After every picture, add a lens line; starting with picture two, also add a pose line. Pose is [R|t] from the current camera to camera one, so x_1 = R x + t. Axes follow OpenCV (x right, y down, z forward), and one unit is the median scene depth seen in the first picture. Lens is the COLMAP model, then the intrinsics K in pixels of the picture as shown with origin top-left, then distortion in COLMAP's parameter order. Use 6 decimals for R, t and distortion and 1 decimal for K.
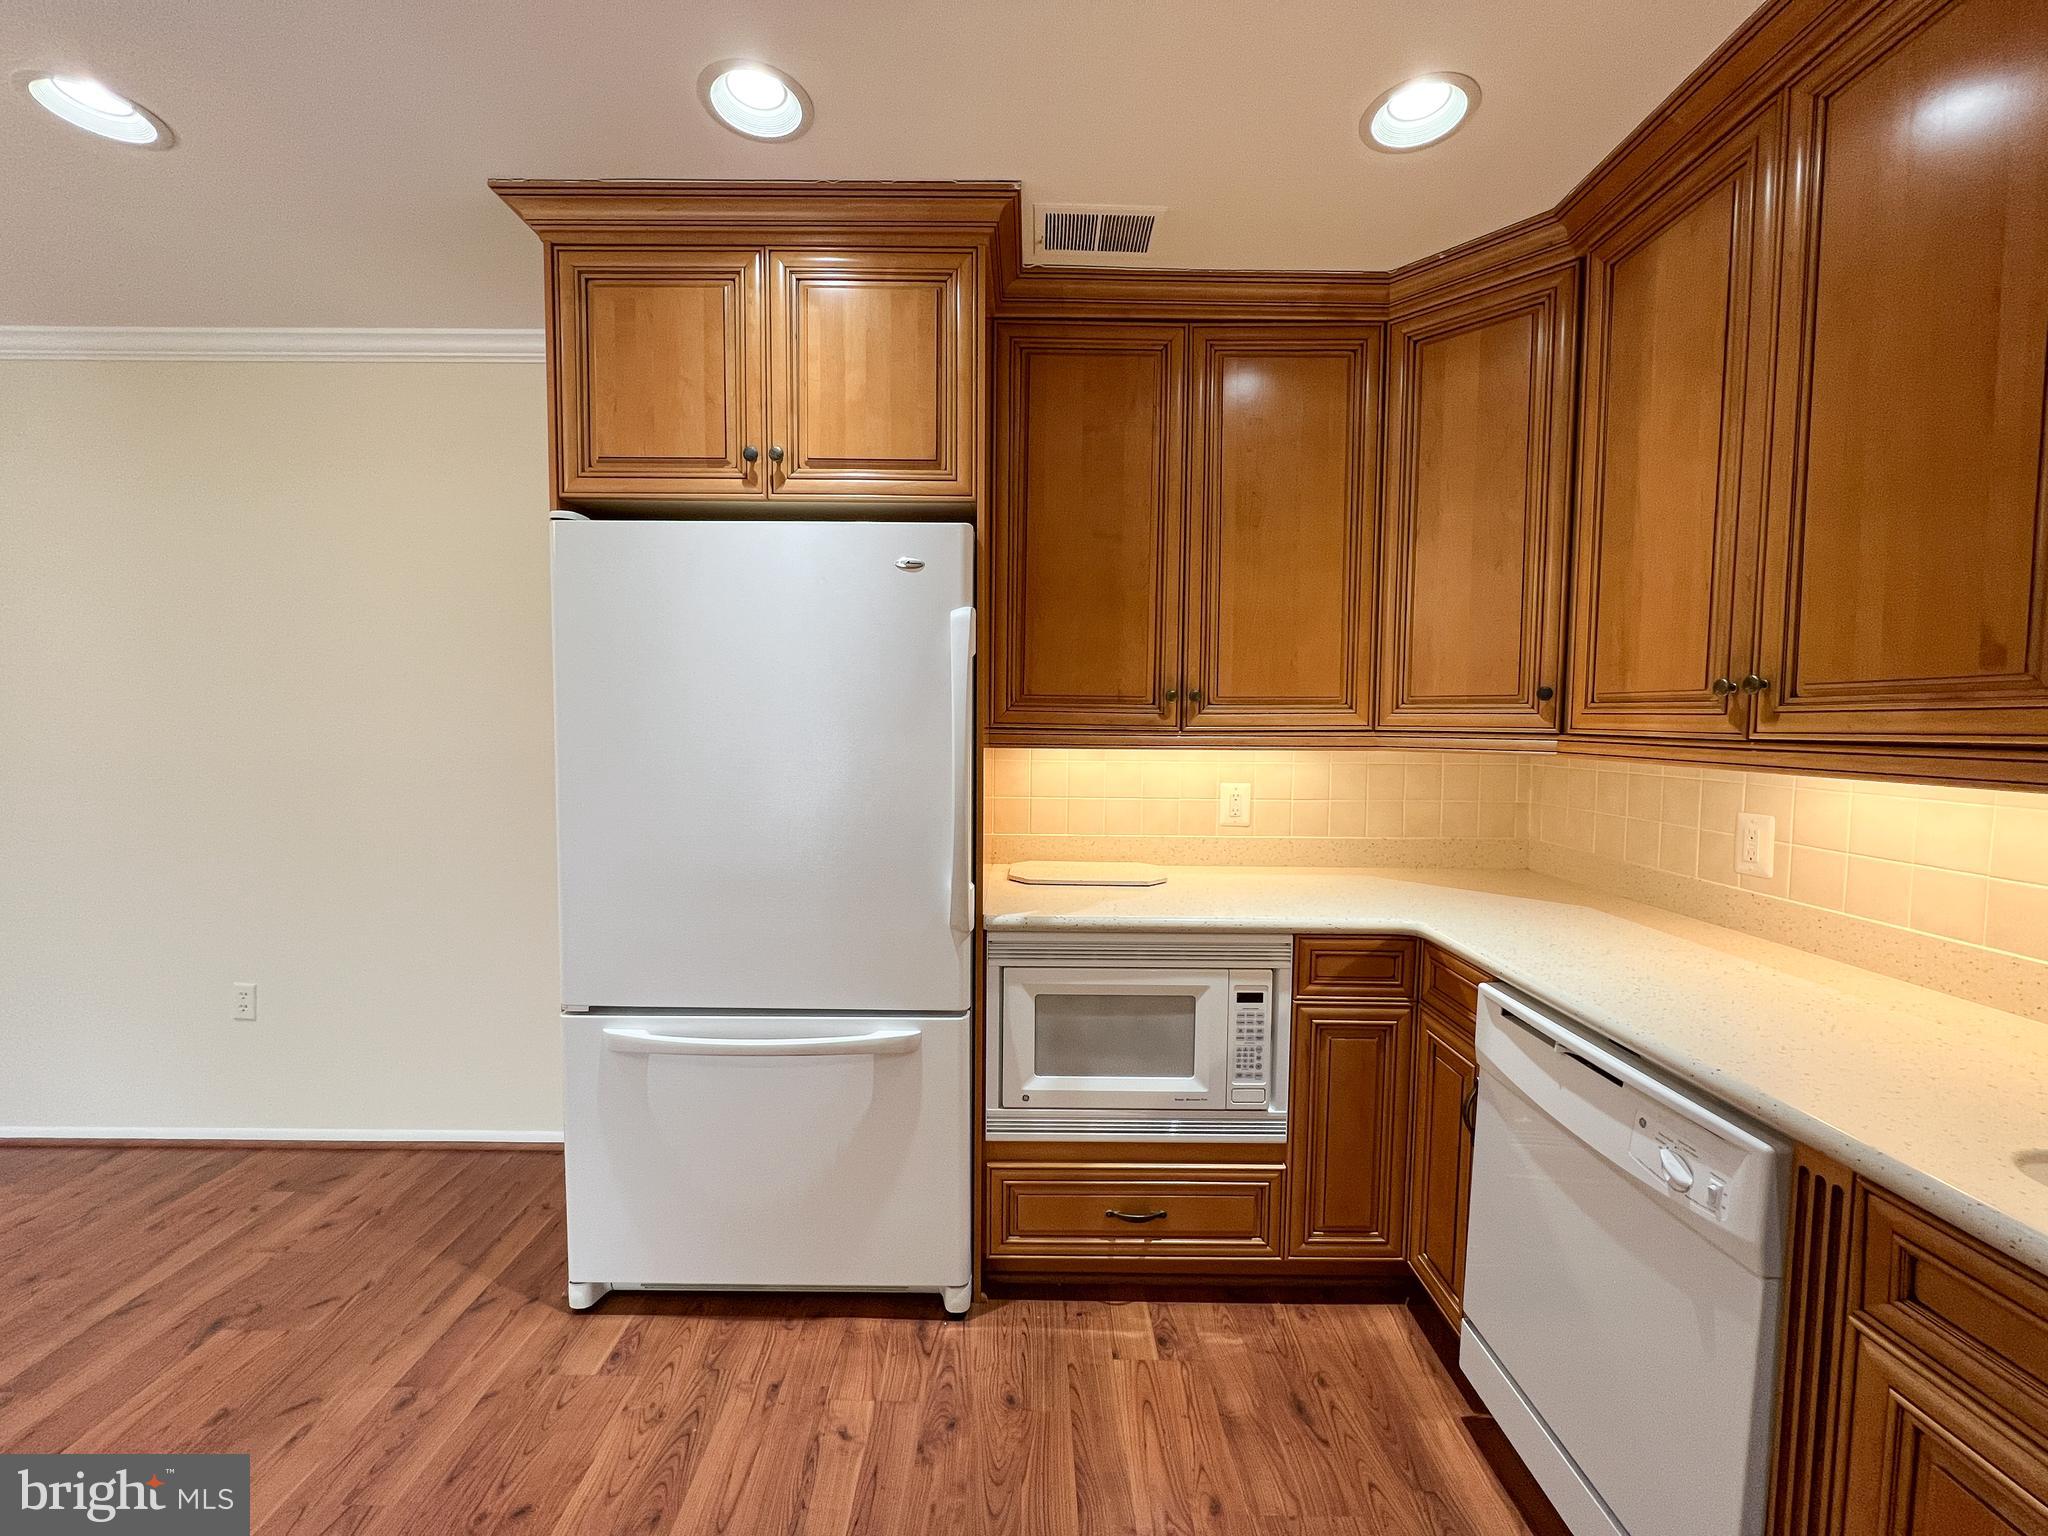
lens RADIAL K [[820.4, 0, 1022.2], [0, 820.4, 766.0], [0, 0, 1]] dist [-0.003647, 0.000623]
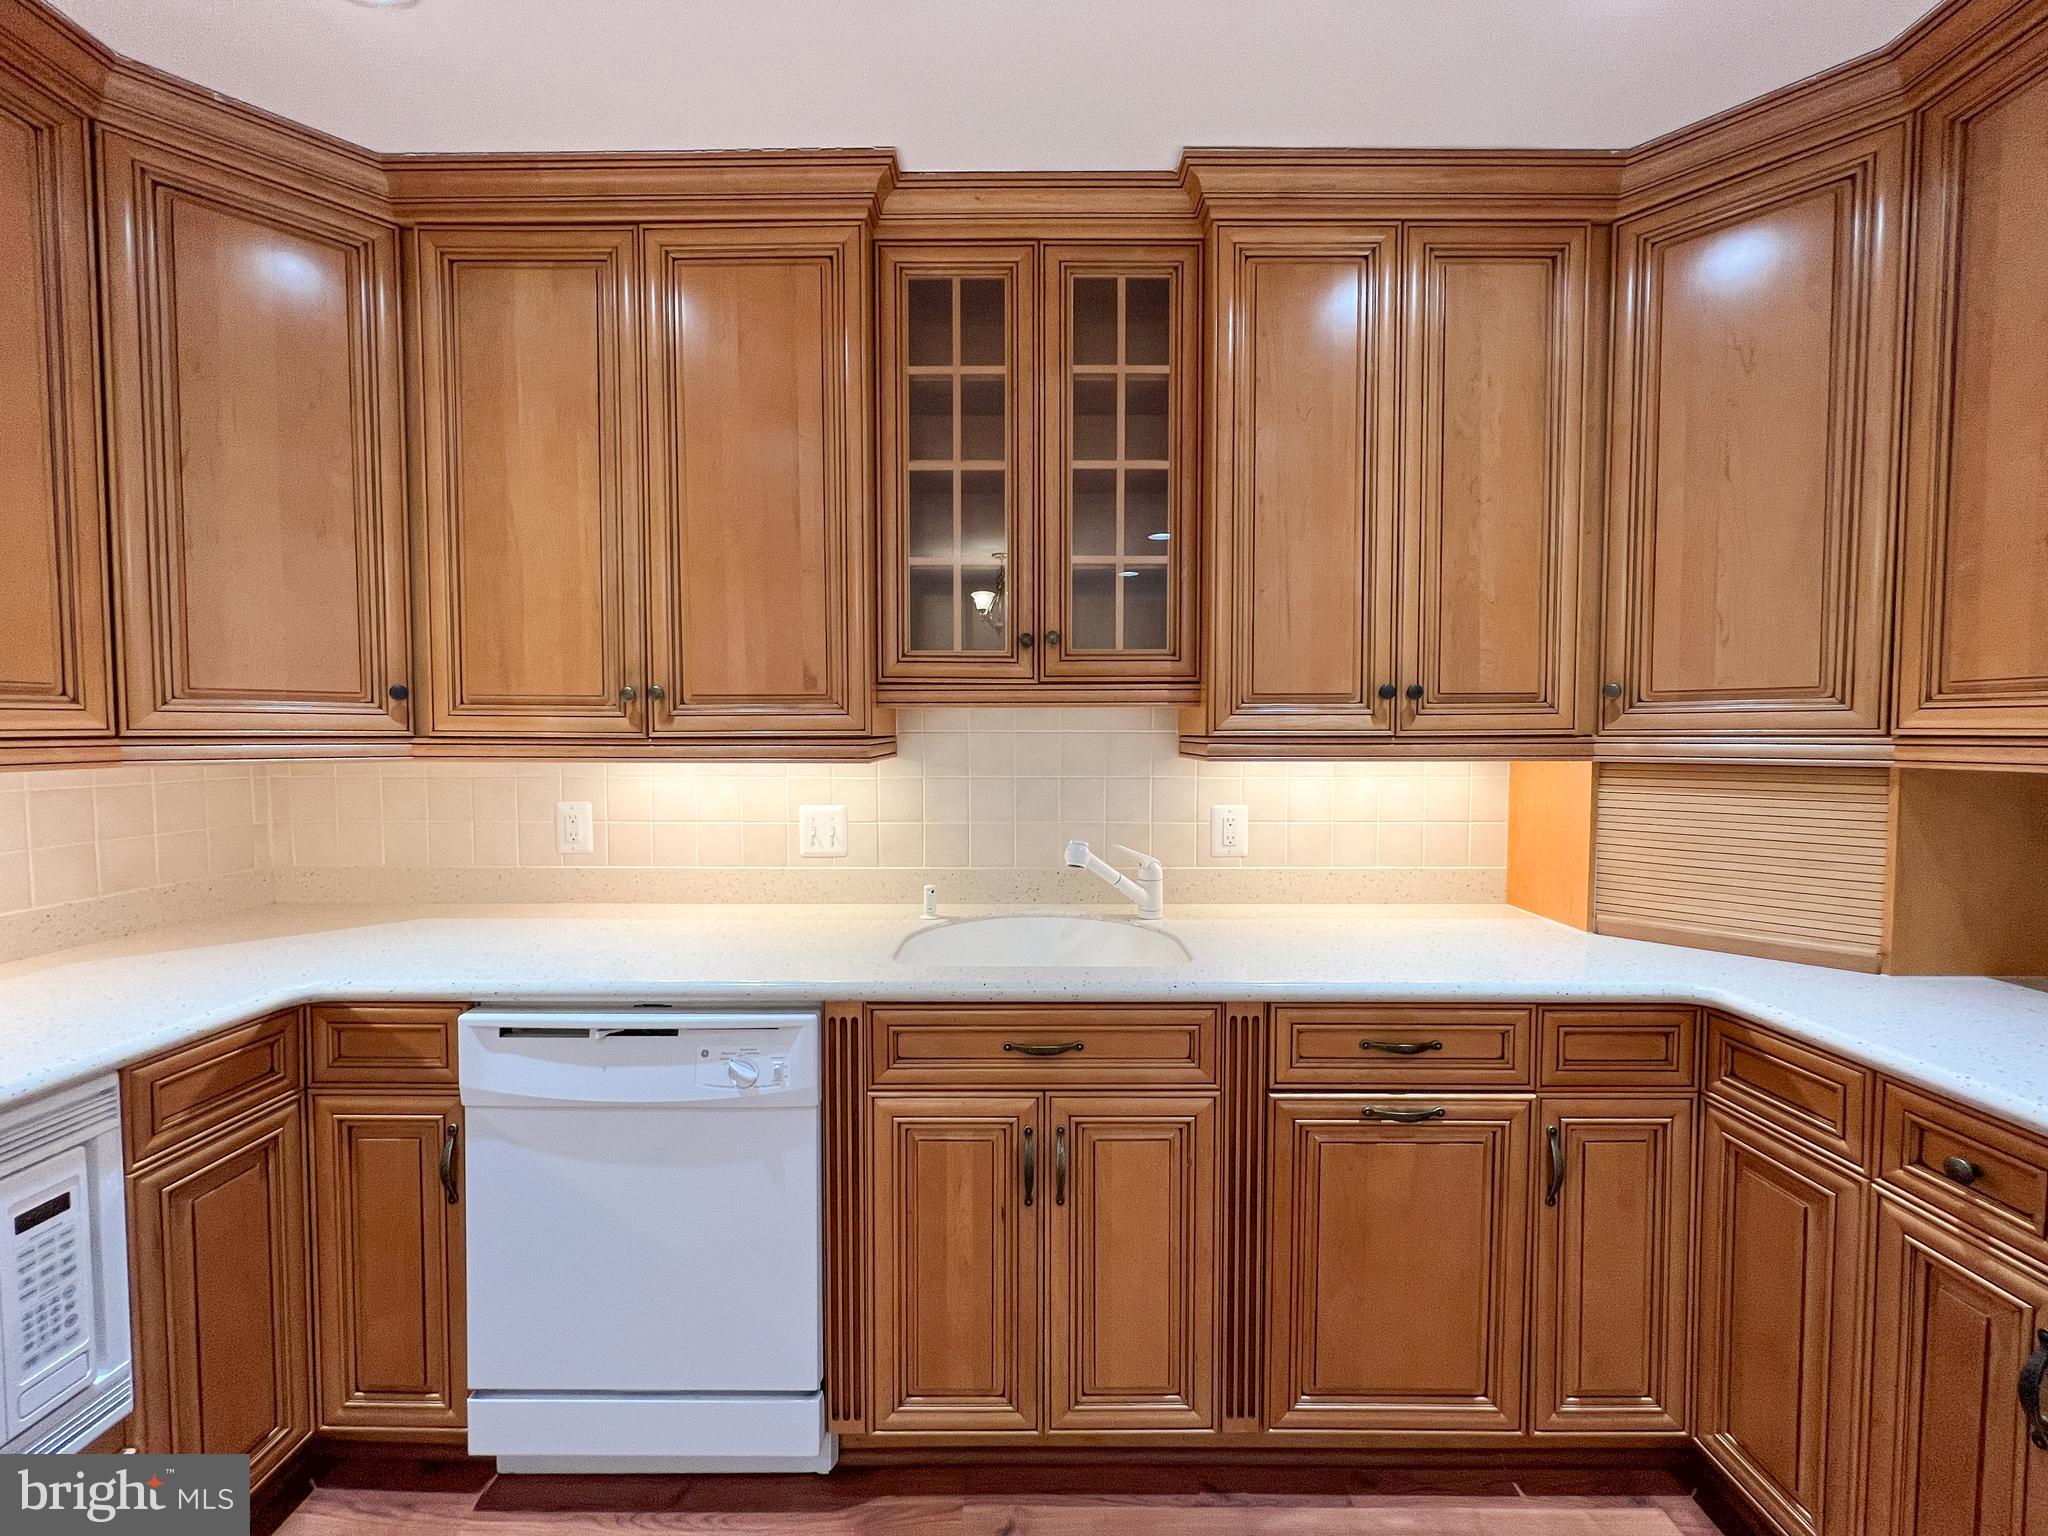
lens RADIAL K [[820.4, 0, 1022.7], [0, 820.4, 766.0], [0, 0, 1]] dist [-0.003647, 0.000623]
pose [[0.004213, -0.048544, 0.998812, -0.270214], [0.057336, 0.997190, 0.048223, -0.011654], [-0.998346, 0.057065, 0.006984, 0.316321]]
